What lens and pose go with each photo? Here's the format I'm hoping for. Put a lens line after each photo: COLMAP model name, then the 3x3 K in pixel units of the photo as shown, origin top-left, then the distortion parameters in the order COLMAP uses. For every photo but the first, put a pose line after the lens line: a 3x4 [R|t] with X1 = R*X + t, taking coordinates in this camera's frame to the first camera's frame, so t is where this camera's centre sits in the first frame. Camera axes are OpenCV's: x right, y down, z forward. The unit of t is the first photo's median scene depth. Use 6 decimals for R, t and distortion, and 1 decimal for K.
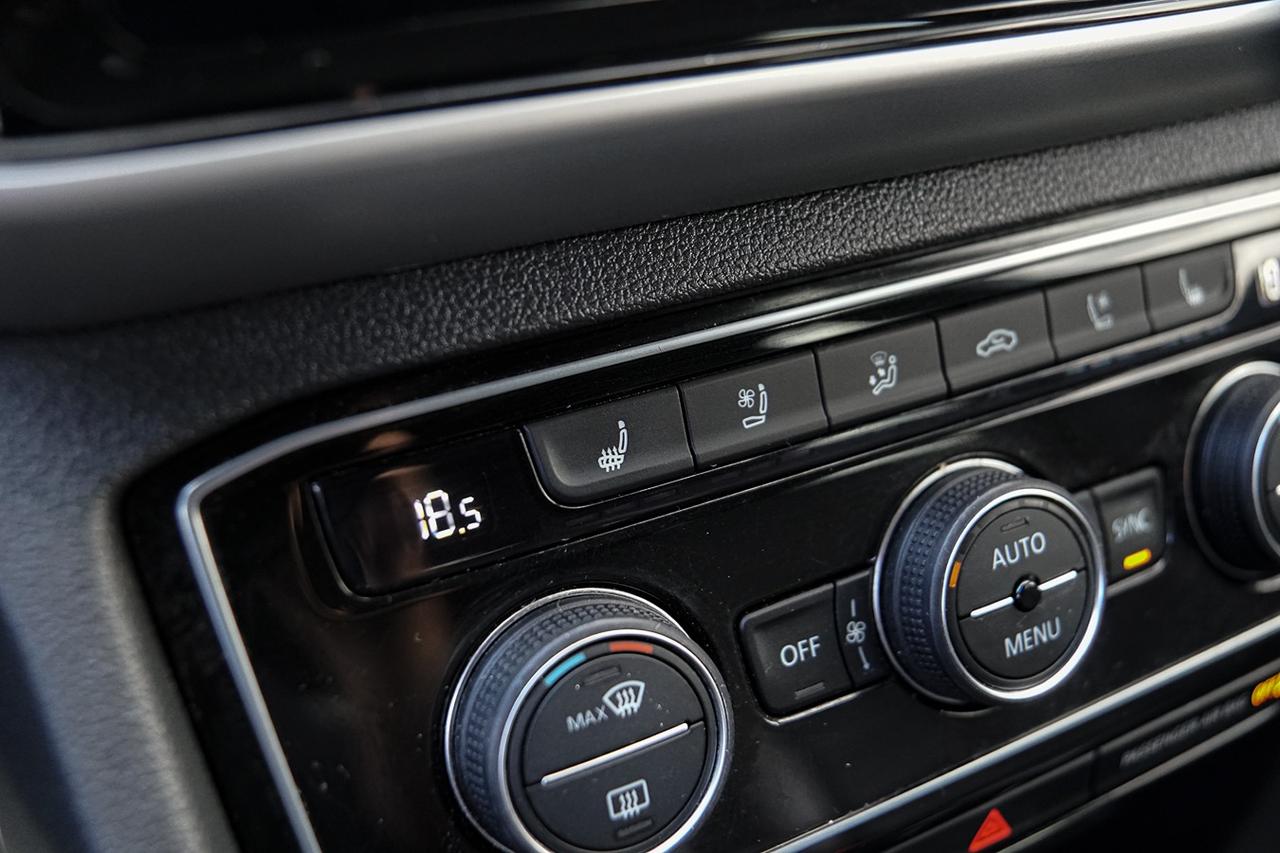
lens RADIAL K [[1190.0, 0, 640.0], [0, 1190.0, 426.5], [0, 0, 1]] dist [-0.103570, 0.108485]
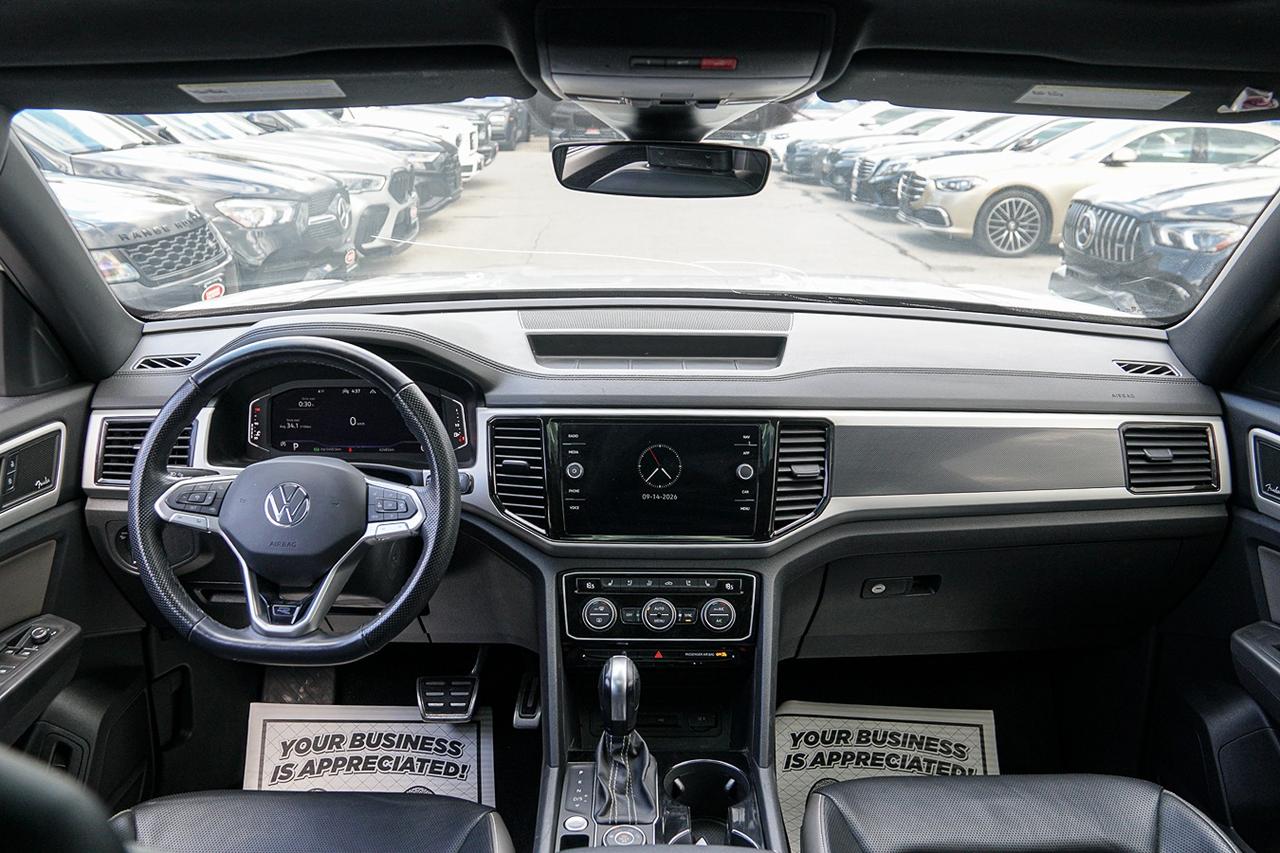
lens RADIAL K [[1019.8, 0, 634.3], [0, 1019.8, 443.0], [0, 0, 1]] dist [-0.141735, 0.116837]
pose [[0.889639, 0.123400, -0.439676, 3.071222], [-0.247590, 0.939346, -0.237335, 0.730369], [0.383720, 0.320002, 0.866232, -5.335478]]
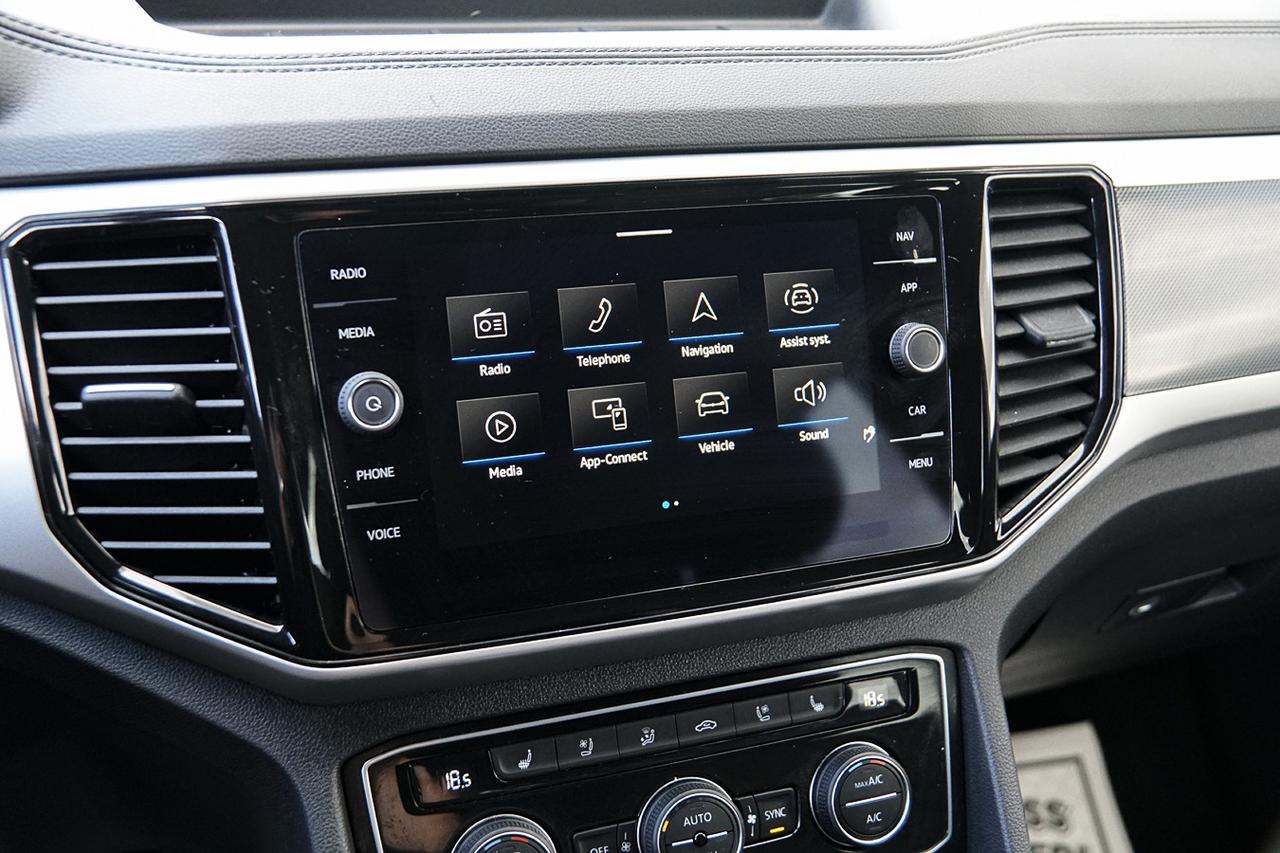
lens RADIAL K [[1269.7, 0, 634.6], [0, 1269.7, 428.2], [0, 0, 1]] dist [-0.092872, 0.154706]
pose [[0.990363, 0.074890, -0.116505, 0.450284], [-0.093143, 0.982698, -0.160088, -0.257384], [0.102500, 0.169397, 0.980203, -1.672215]]
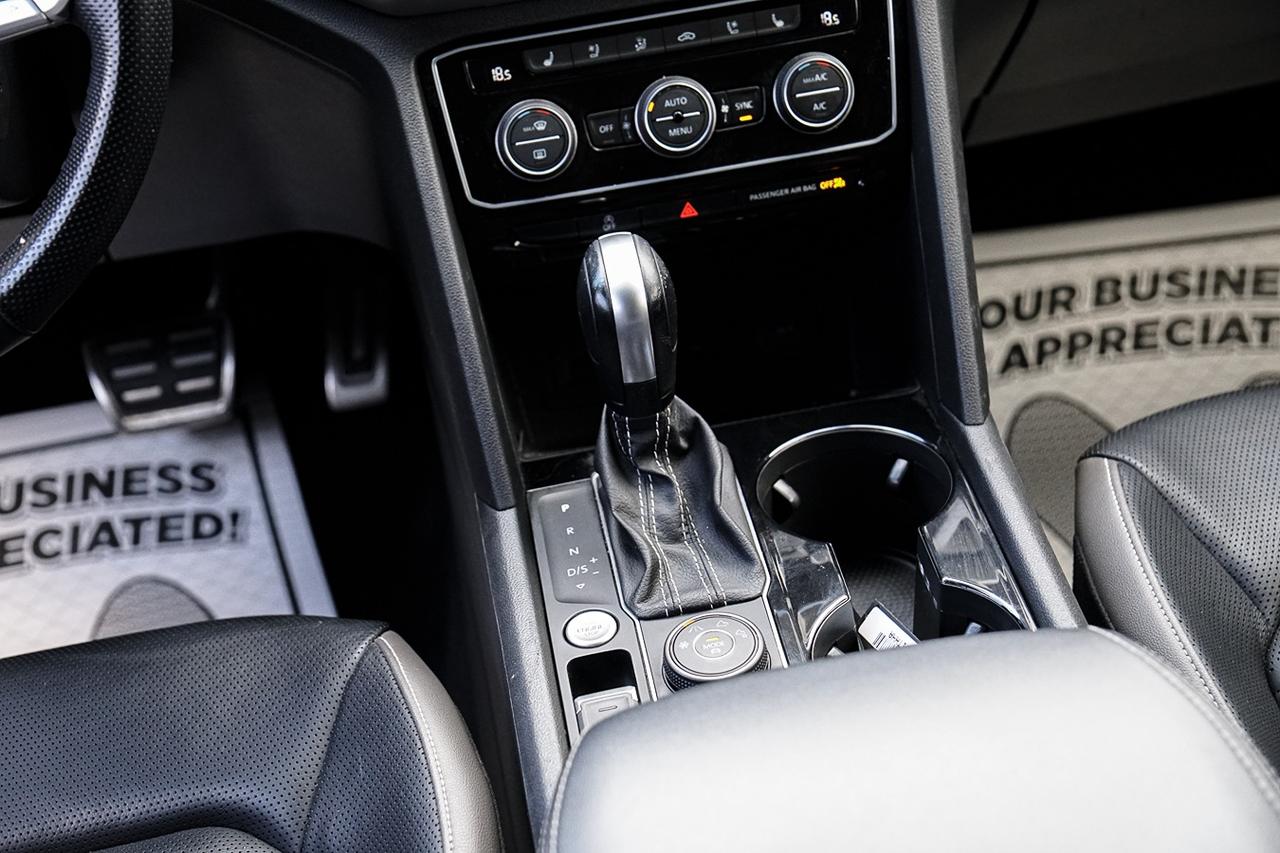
lens RADIAL K [[2208.2, 0, 628.9], [0, 2208.2, 431.4], [0, 0, 1]] dist [0.208074, 0.830966]
pose [[0.942692, 0.095705, -0.319645, 2.310869], [-0.075326, 0.994293, 0.075552, 0.572801], [0.325051, -0.047145, 0.944521, -4.983566]]
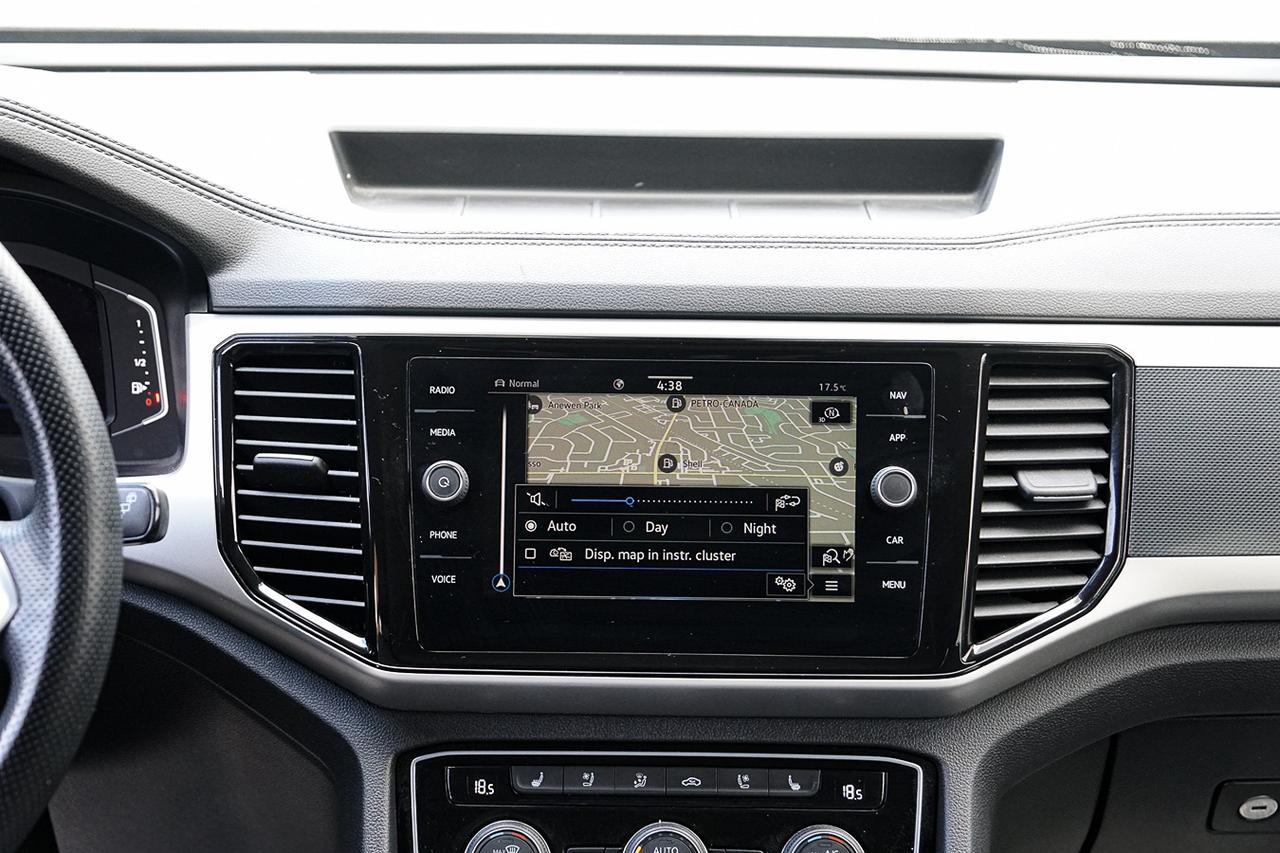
lens RADIAL K [[2208.2, 0, 628.9], [0, 2208.2, 431.4], [0, 0, 1]] dist [0.208074, 0.830966]
pose [[0.890828, 0.127437, -0.436102, 2.582255], [-0.251907, 0.937350, -0.240662, 0.495740], [0.378111, 0.324245, 0.867120, -4.239487]]
